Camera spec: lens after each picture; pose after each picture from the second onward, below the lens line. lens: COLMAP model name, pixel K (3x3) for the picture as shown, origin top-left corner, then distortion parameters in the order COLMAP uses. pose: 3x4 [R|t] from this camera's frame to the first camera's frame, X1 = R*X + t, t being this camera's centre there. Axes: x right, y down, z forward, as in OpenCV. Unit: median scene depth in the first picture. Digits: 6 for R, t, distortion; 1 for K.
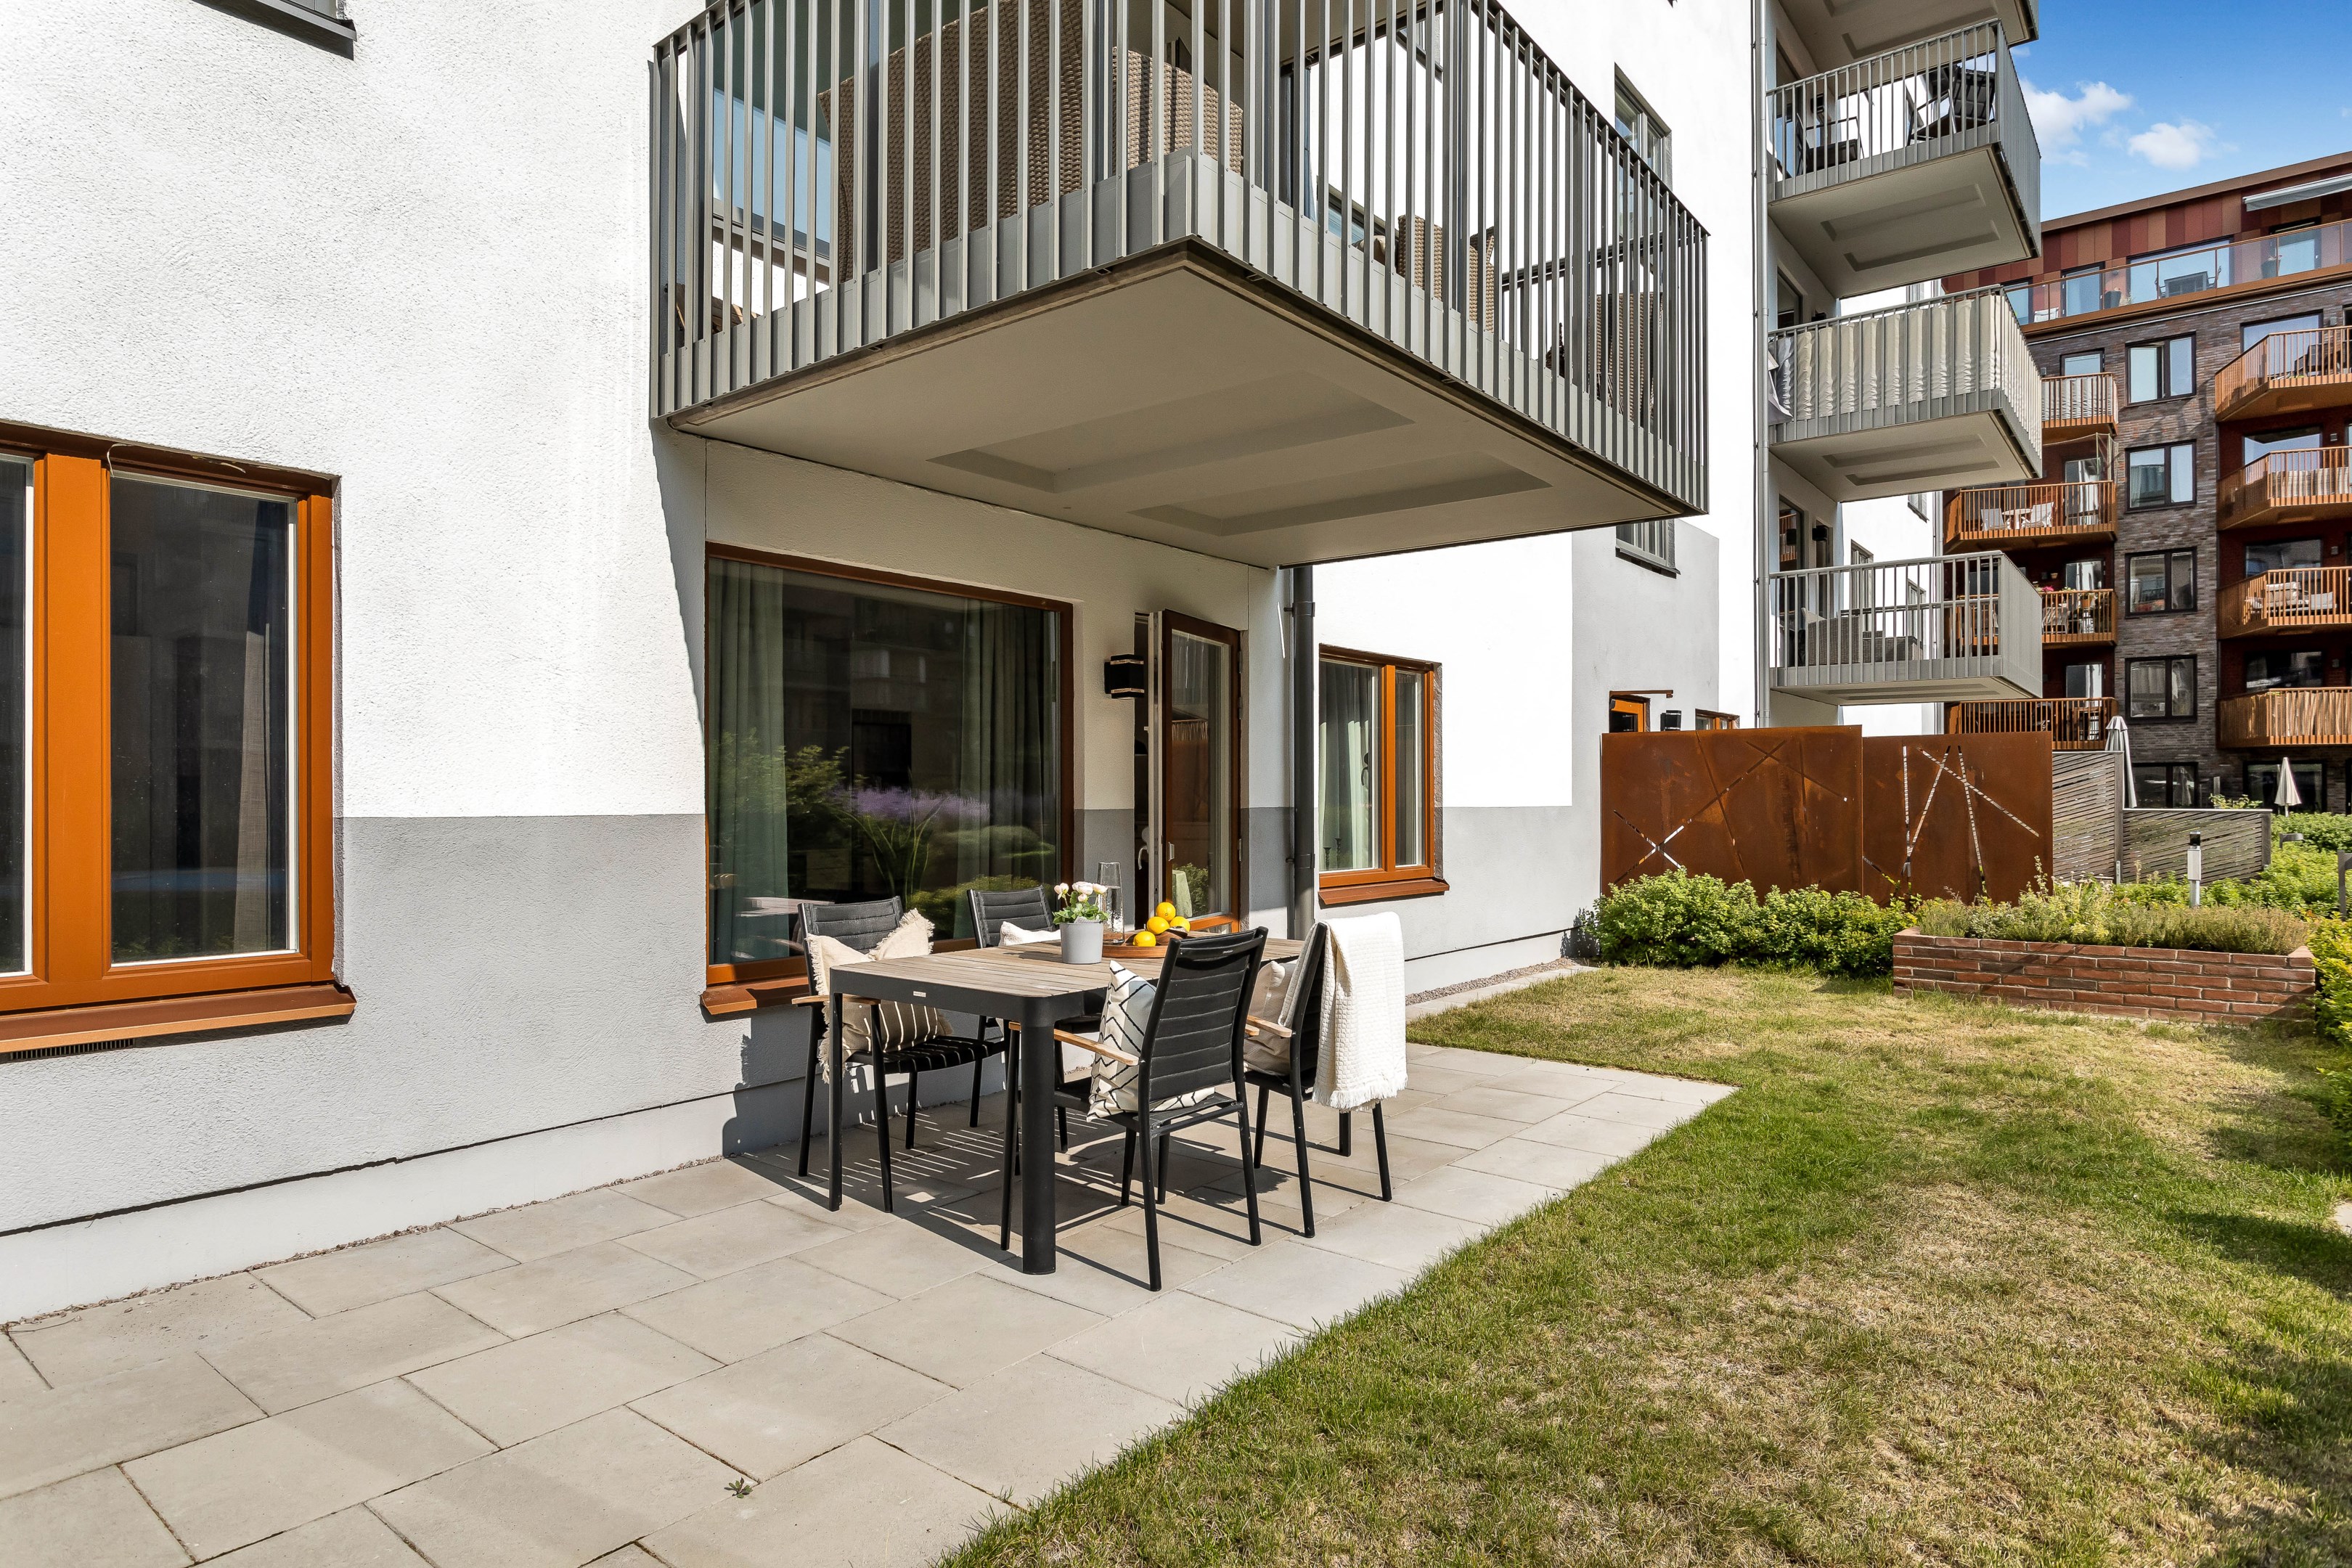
lens RADIAL K [[1365.1, 0, 1209.4], [0, 1365.1, 787.1], [0, 0, 1]] dist [-0.001585, 0.003241]
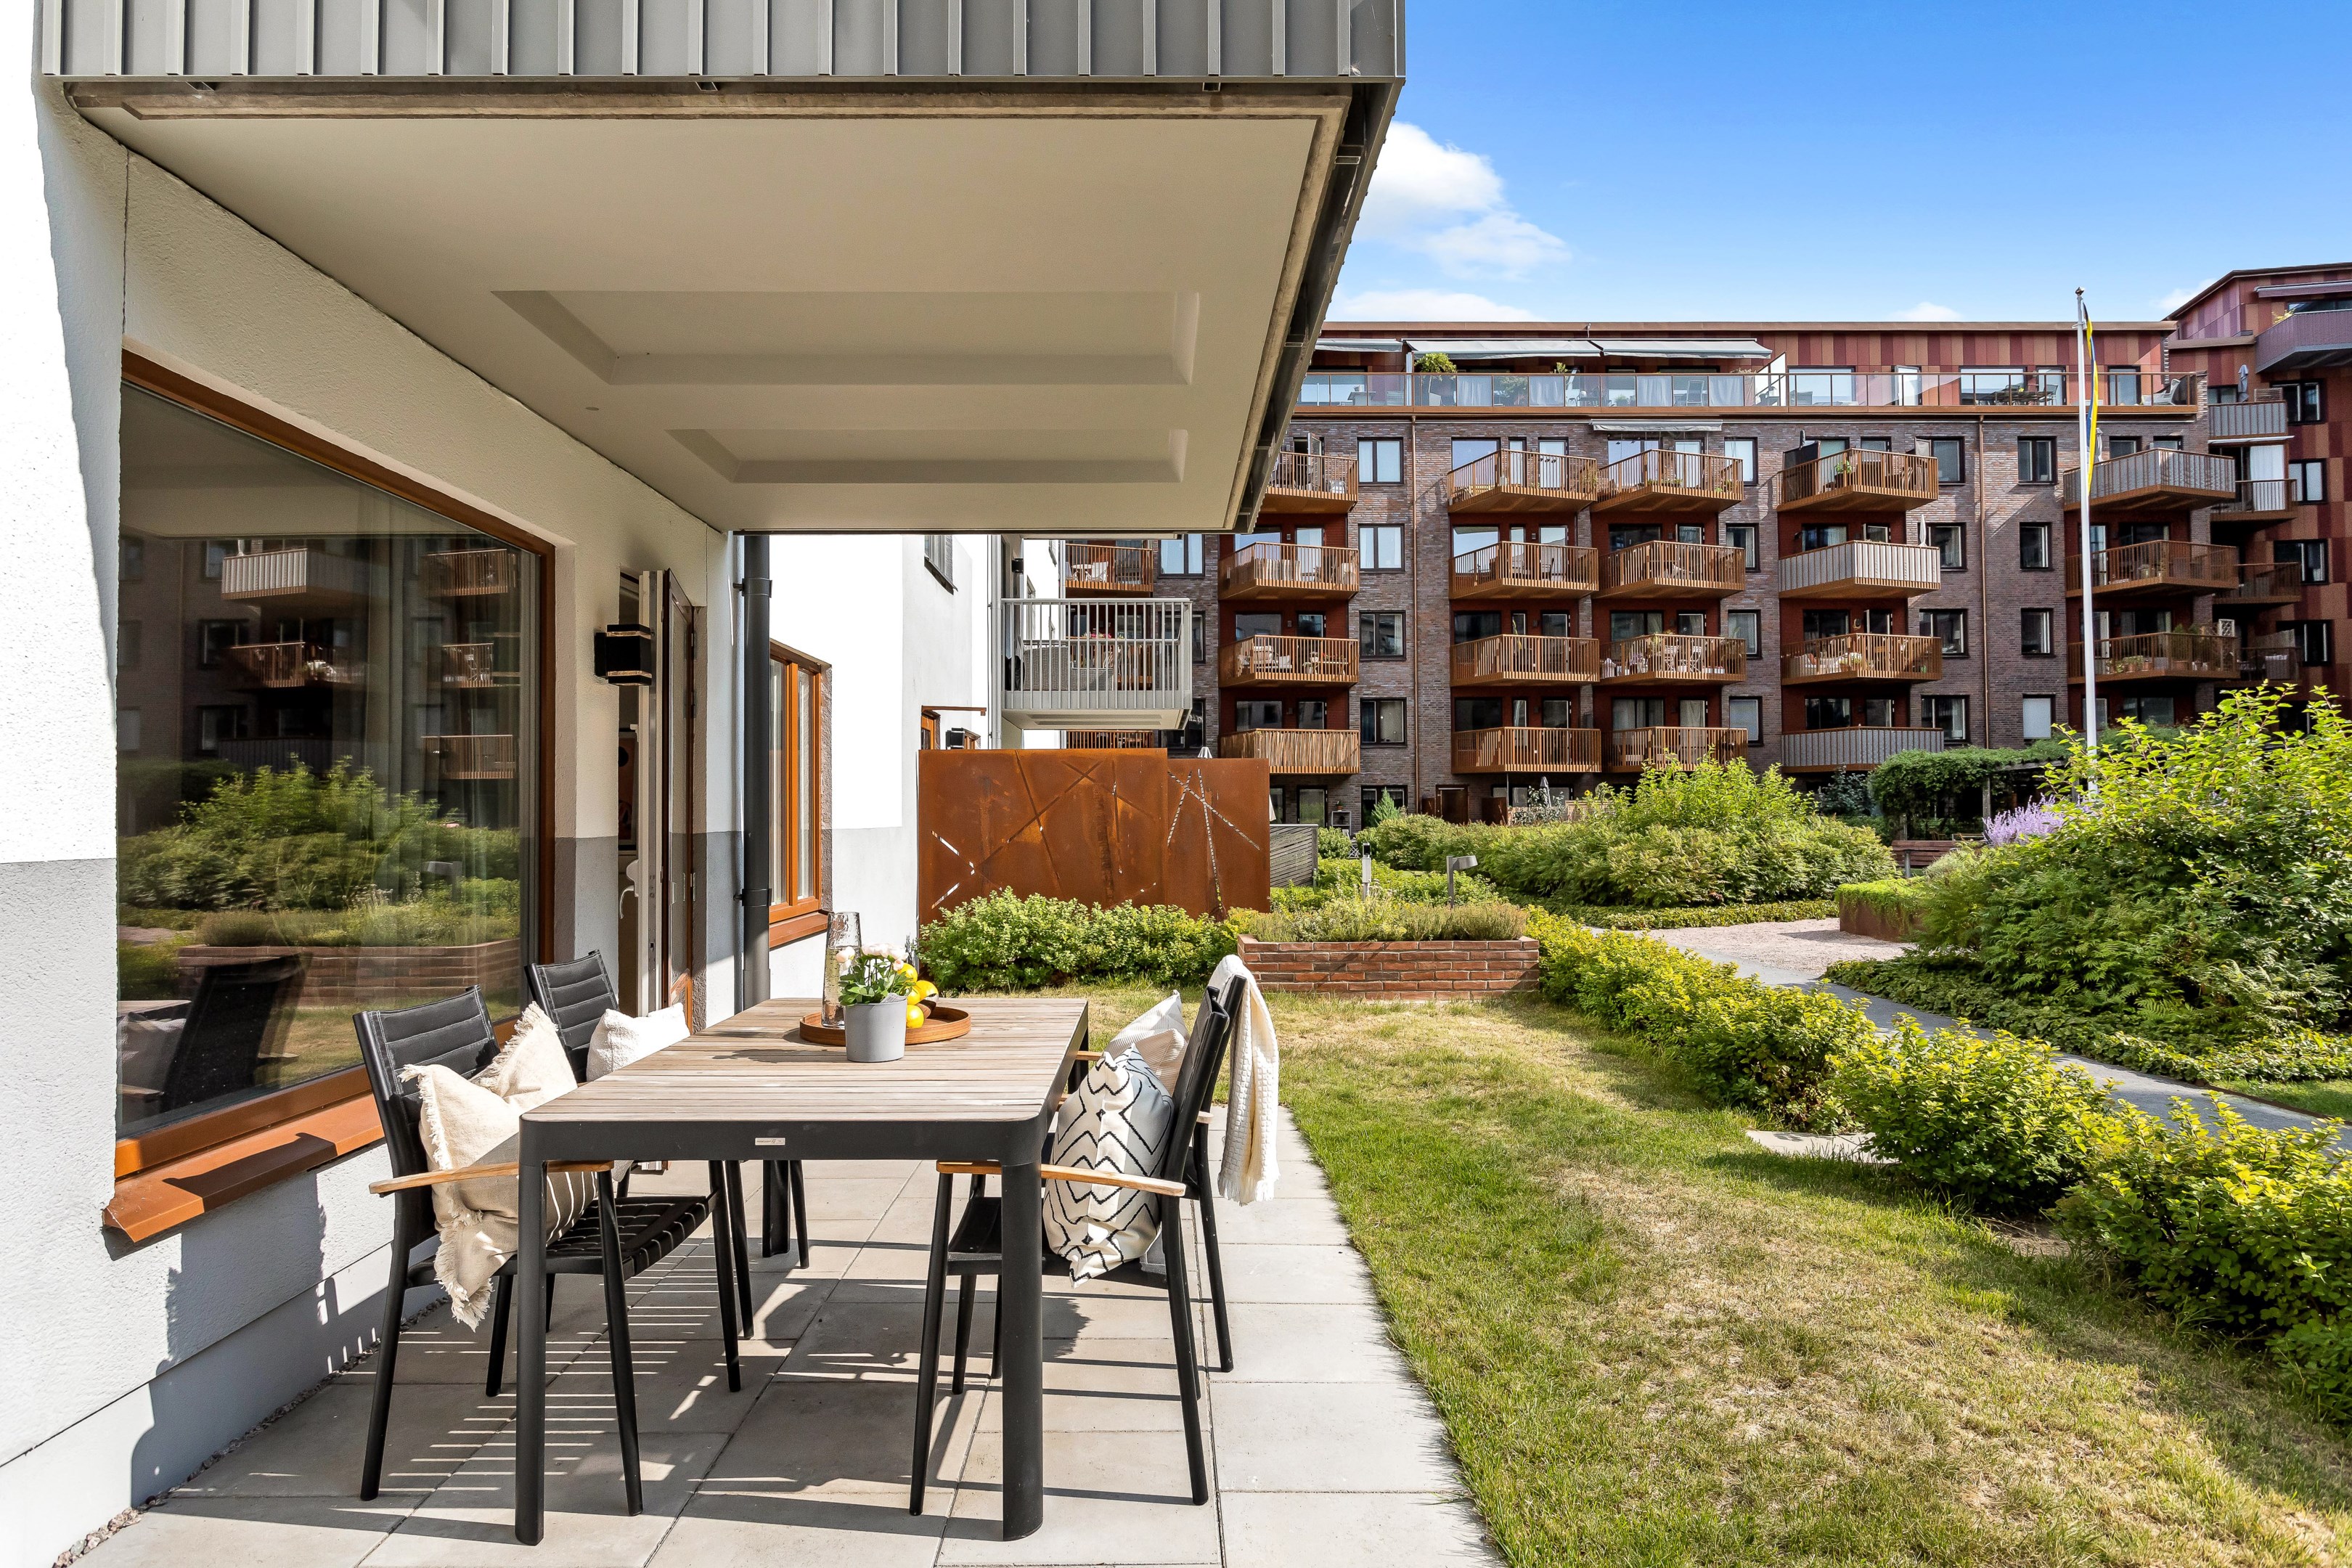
lens RADIAL K [[1365.1, 0, 1171.5], [0, 1365.1, 777.7], [0, 0, 1]] dist [-0.001585, 0.003241]
pose [[0.766954, 0.014272, 0.641543, -0.260905], [-0.001196, 0.999783, -0.020812, -0.000530], [-0.641701, 0.015195, 0.766804, 0.223613]]
